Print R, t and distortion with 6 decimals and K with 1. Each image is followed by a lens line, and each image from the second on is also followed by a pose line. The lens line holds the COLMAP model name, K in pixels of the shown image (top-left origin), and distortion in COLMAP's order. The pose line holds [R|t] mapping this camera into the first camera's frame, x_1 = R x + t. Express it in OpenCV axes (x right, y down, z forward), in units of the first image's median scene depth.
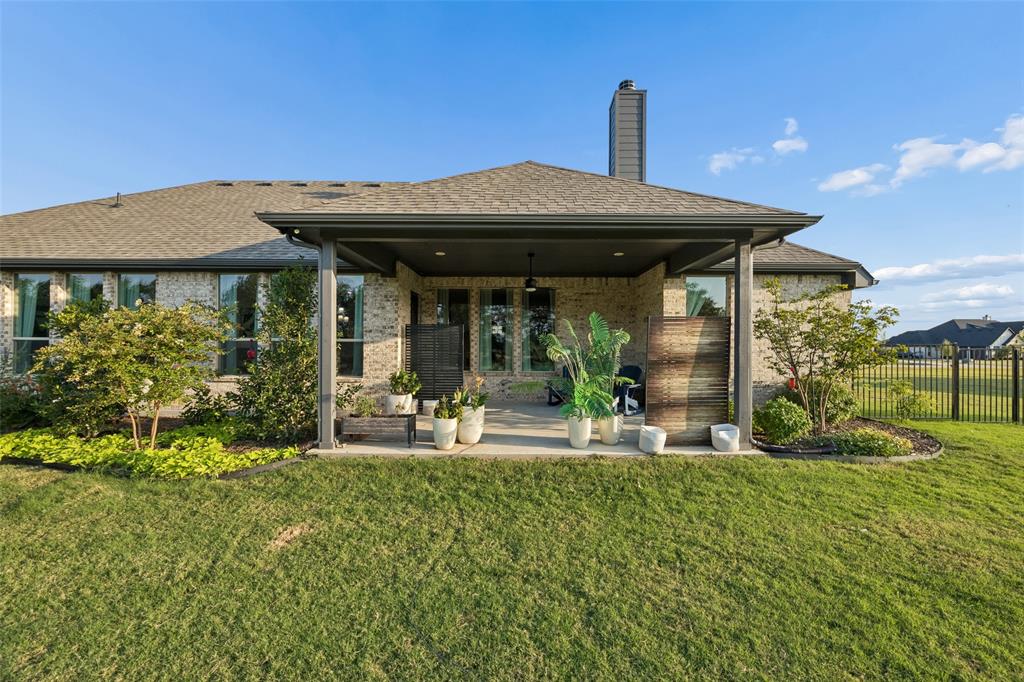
lens RADIAL K [[391.5, 0, 512.0], [0, 391.5, 341.0], [0, 0, 1]] dist [0.014367, 0.000056]
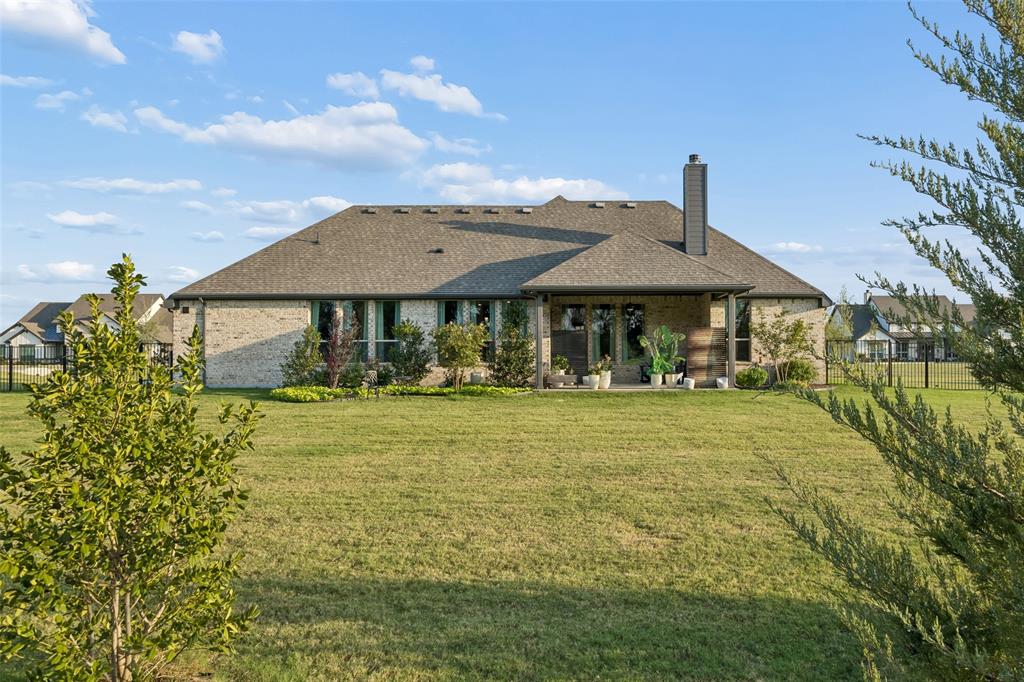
lens RADIAL K [[743.2, 0, 512.0], [0, 743.2, 341.0], [0, 0, 1]] dist [-0.069701, -0.000122]
pose [[0.997255, -0.007424, -0.073676, -0.226139], [0.007223, 0.999969, -0.002993, 0.011399], [0.073696, 0.002452, 0.997278, -2.231225]]
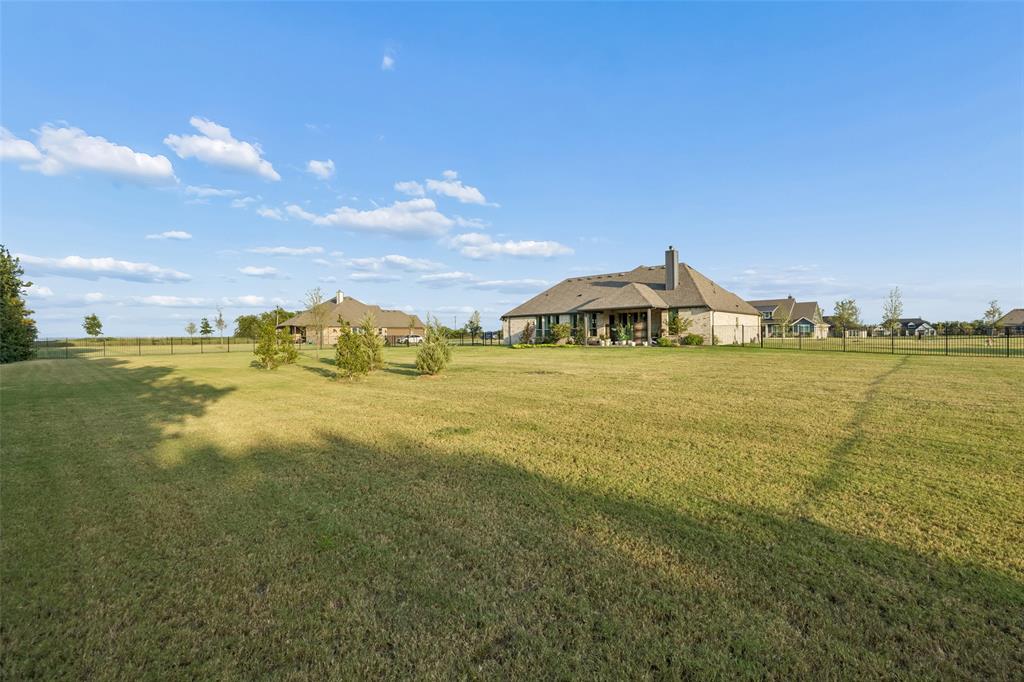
lens RADIAL K [[391.9, 0, 512.0], [0, 391.9, 341.0], [0, 0, 1]] dist [0.000065, -0.000001]
pose [[0.718599, -0.004381, -0.695411, 2.125521], [0.023795, 0.999550, 0.018291, 0.041181], [0.695018, -0.029692, 0.718379, -3.010043]]
